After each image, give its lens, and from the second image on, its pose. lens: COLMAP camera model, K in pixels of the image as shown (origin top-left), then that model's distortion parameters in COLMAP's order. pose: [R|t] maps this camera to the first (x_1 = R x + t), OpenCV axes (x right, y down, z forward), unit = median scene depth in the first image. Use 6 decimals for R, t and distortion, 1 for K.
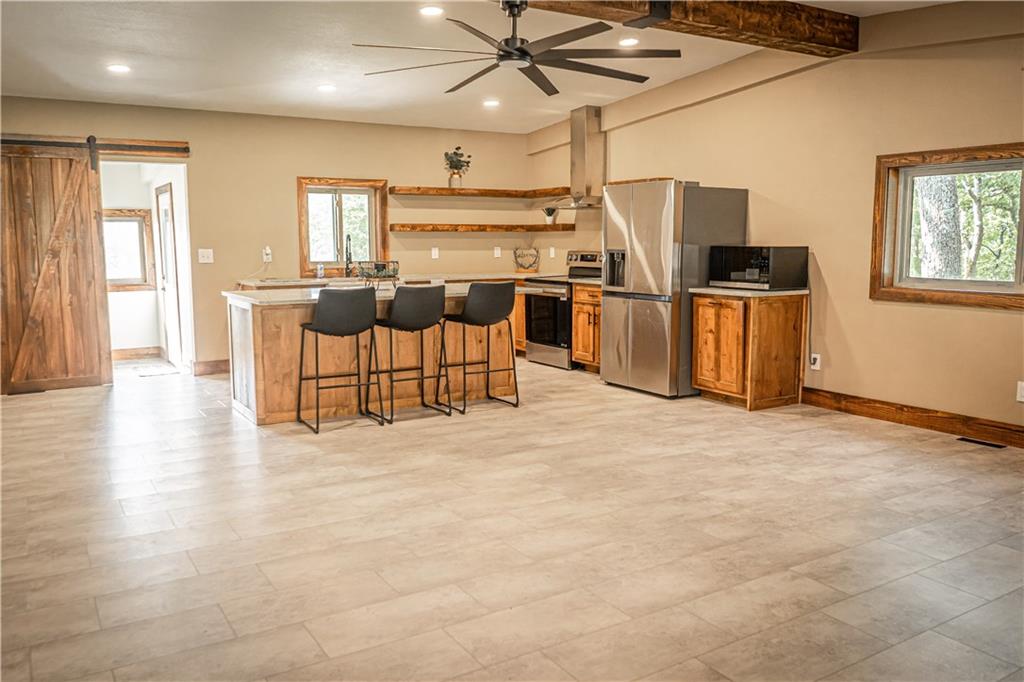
lens RADIAL K [[815.6, 0, 512.0], [0, 815.6, 341.0], [0, 0, 1]] dist [-0.000394, -0.003079]
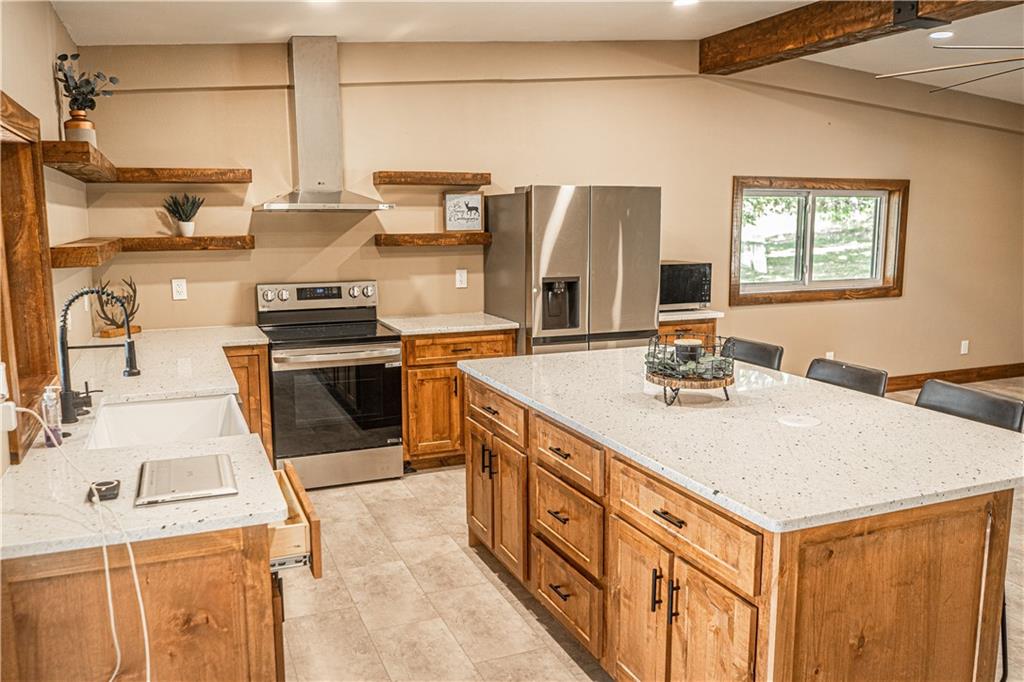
lens RADIAL K [[798.6, 0, 512.0], [0, 798.6, 341.0], [0, 0, 1]] dist [-0.006109, 0.001453]
pose [[0.160044, -0.146888, 0.976120, -0.502206], [0.127035, 0.983708, 0.127201, -0.134881], [-0.978901, 0.103644, 0.176096, 0.829272]]
